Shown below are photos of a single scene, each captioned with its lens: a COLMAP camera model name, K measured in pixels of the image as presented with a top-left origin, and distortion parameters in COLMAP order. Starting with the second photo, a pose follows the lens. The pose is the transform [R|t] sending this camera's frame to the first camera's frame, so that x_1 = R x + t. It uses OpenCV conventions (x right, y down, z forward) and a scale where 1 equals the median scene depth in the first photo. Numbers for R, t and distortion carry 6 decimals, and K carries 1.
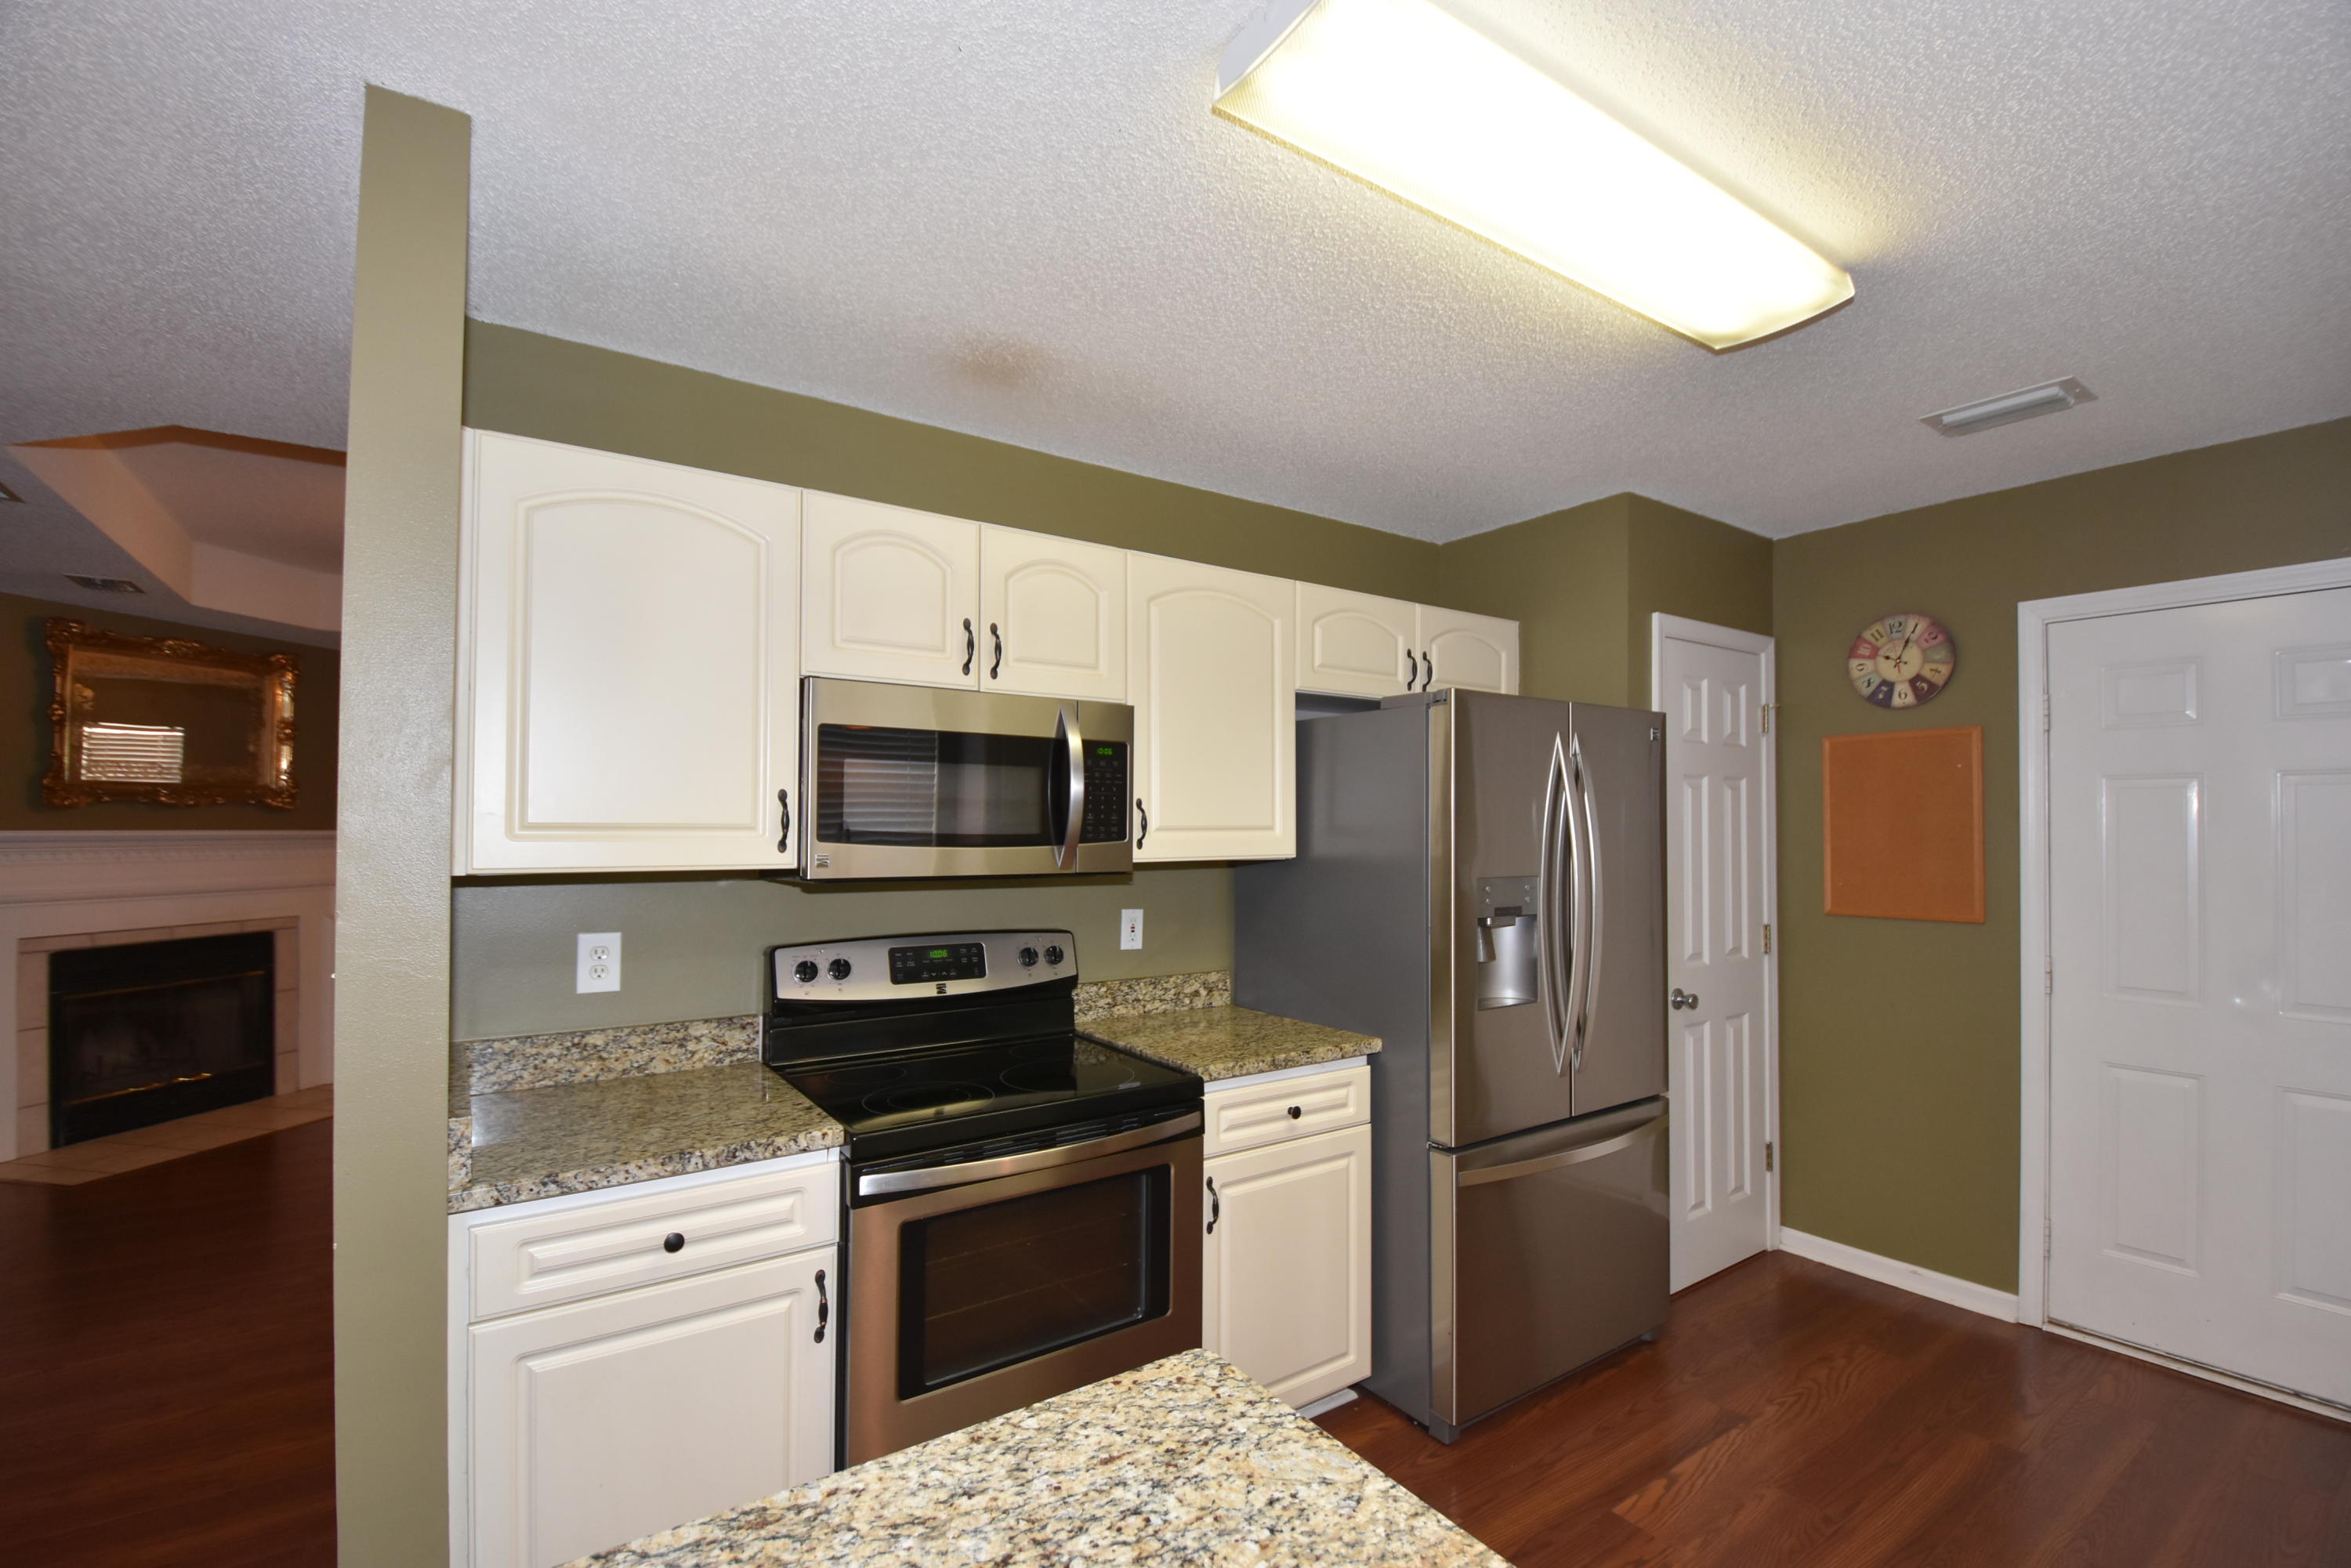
lens RADIAL K [[1029.1, 0, 1181.5], [0, 1029.1, 806.3], [0, 0, 1]] dist [0.007544, -0.015730]
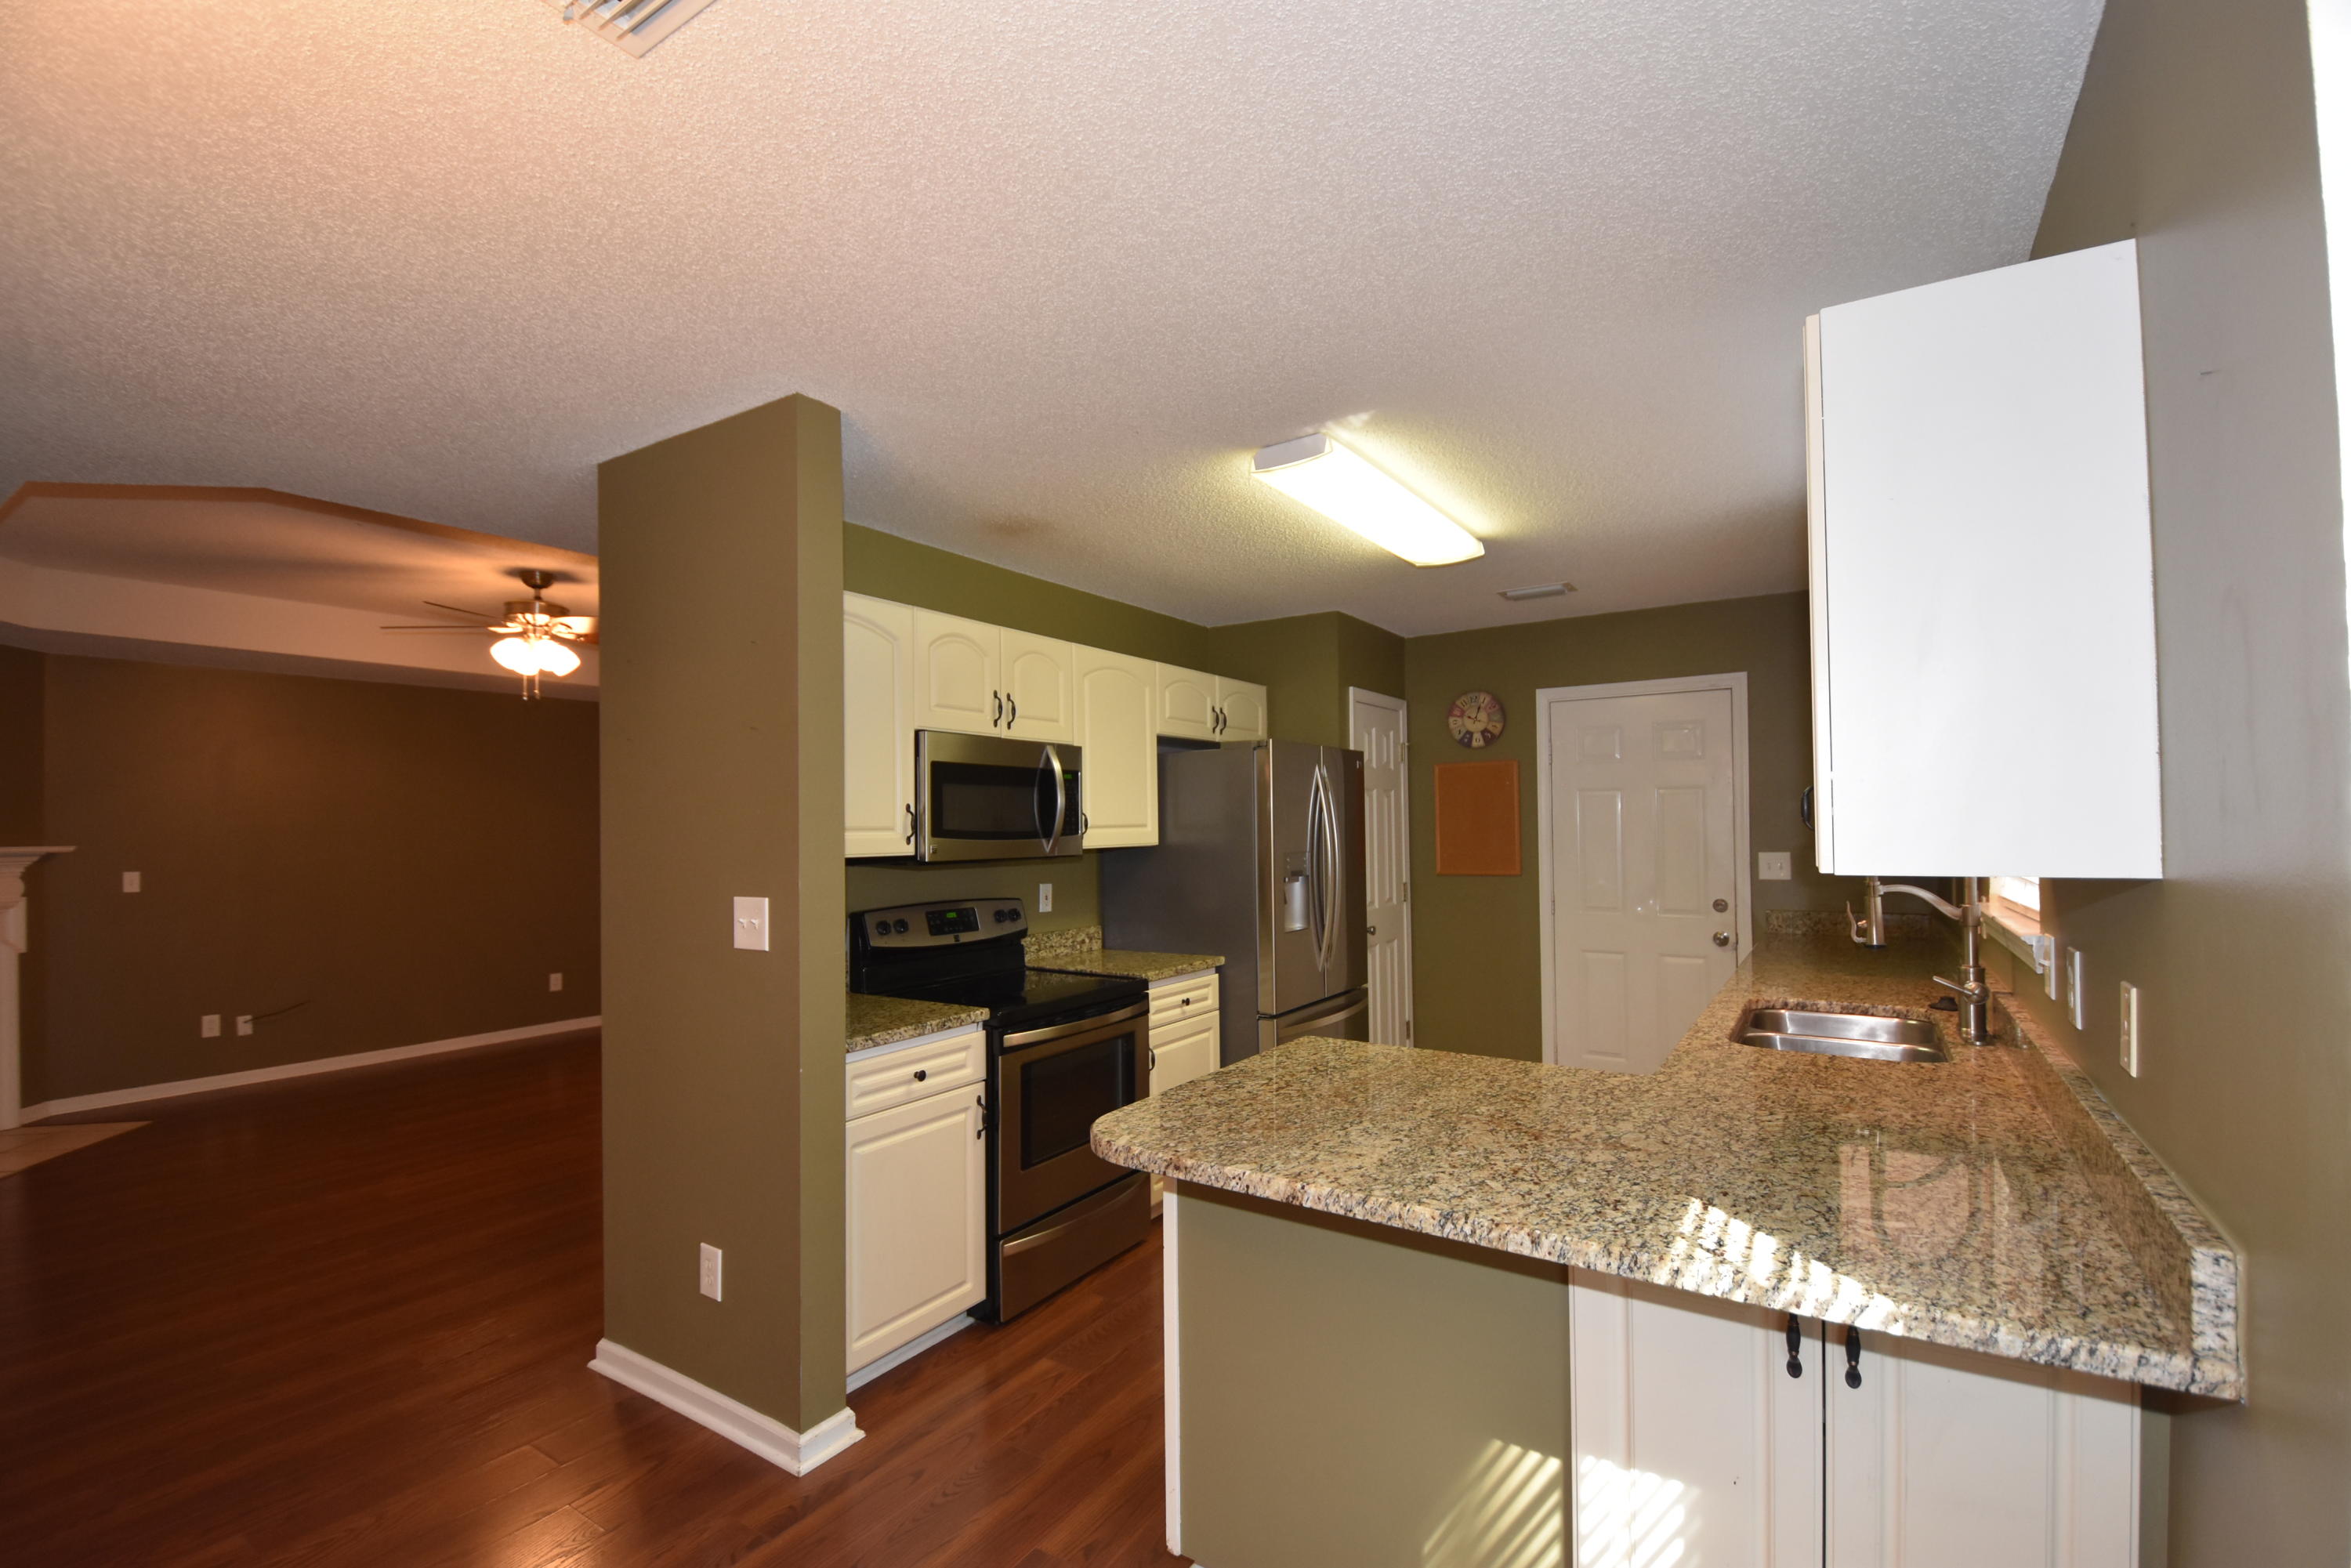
lens RADIAL K [[1029.1, 0, 1180.5], [0, 1029.1, 803.5], [0, 0, 1]] dist [0.007544, -0.015730]
pose [[0.927089, -0.007088, 0.374775, -0.445741], [0.009317, 0.999948, -0.004136, -0.004744], [-0.374727, 0.007327, 0.927106, -0.435989]]
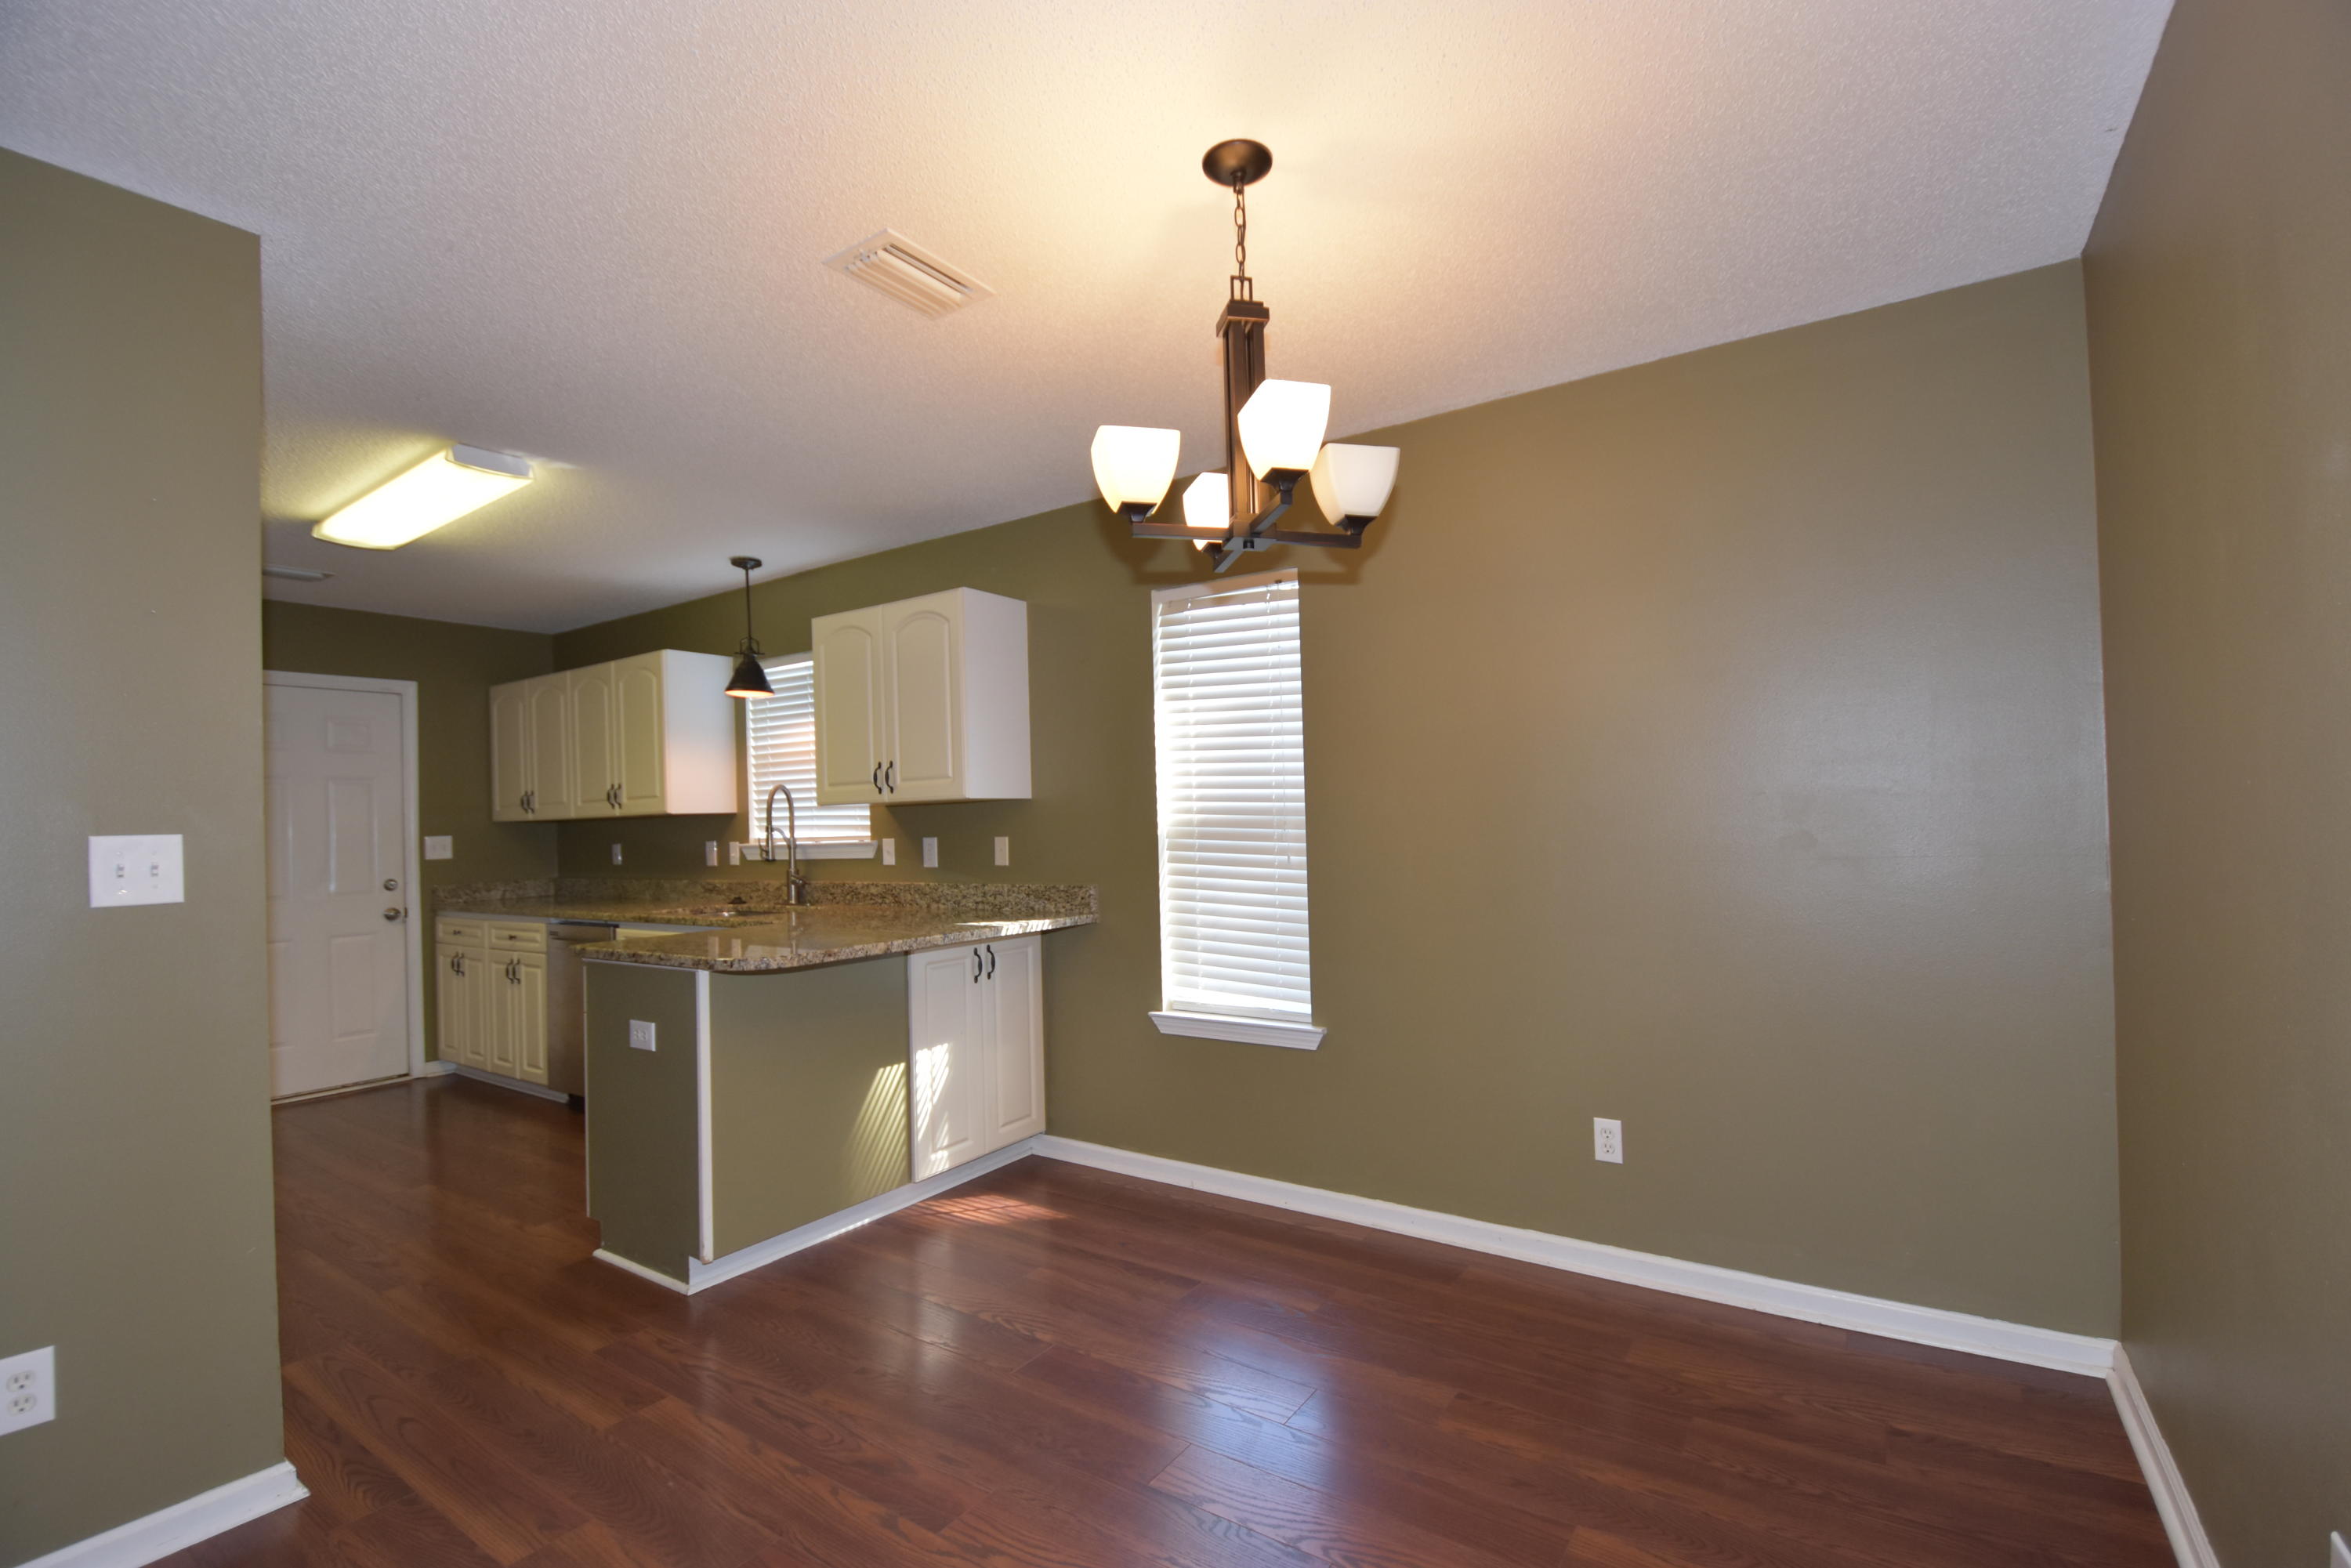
lens RADIAL K [[1029.1, 0, 1187.3], [0, 1029.1, 800.5], [0, 0, 1]] dist [0.007544, -0.015730]
pose [[-0.364315, 0.025438, 0.930928, -1.348530], [0.009861, 0.999676, -0.023457, 0.071936], [-0.931223, 0.000634, -0.364448, 0.156483]]
